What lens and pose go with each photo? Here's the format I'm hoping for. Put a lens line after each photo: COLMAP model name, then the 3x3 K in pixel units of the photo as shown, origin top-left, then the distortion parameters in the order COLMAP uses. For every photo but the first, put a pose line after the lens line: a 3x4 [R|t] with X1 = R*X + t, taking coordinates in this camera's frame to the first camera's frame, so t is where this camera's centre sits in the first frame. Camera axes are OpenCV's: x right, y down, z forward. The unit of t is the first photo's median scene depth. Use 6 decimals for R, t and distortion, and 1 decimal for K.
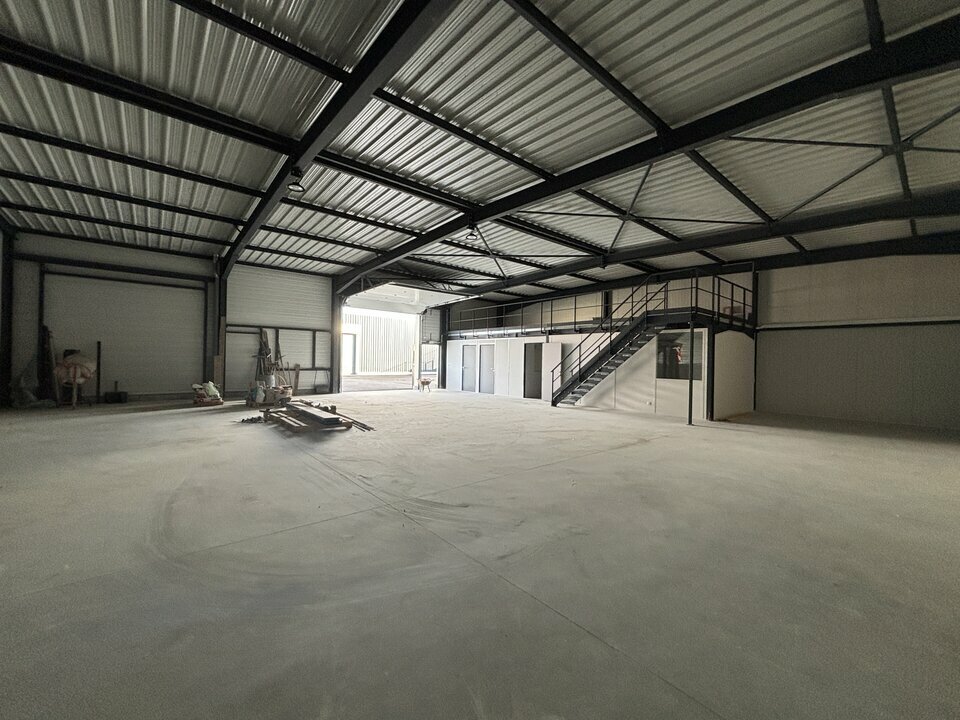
lens RADIAL K [[388.2, 0, 481.4], [0, 388.2, 395.1], [0, 0, 1]] dist [-0.008525, -0.000448]
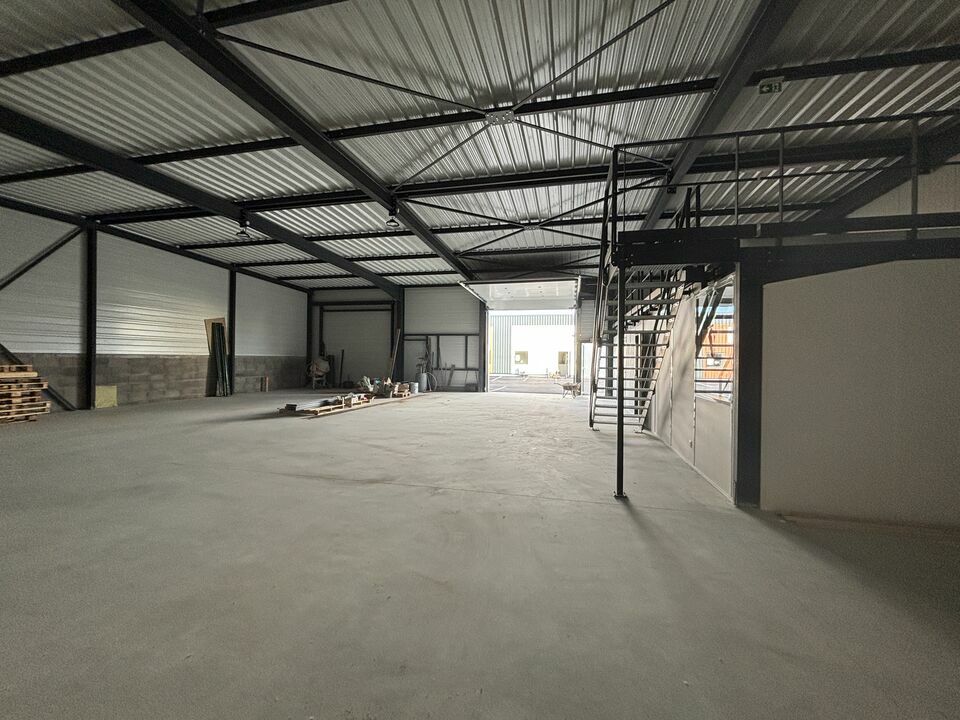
lens RADIAL K [[388.2, 0, 477.8], [0, 388.2, 361.1], [0, 0, 1]] dist [-0.008525, -0.000448]
pose [[0.592881, -0.014814, -0.805154, 0.503566], [-0.080441, 0.993741, -0.077518, -0.007128], [0.801262, 0.110726, 0.587978, 0.381556]]
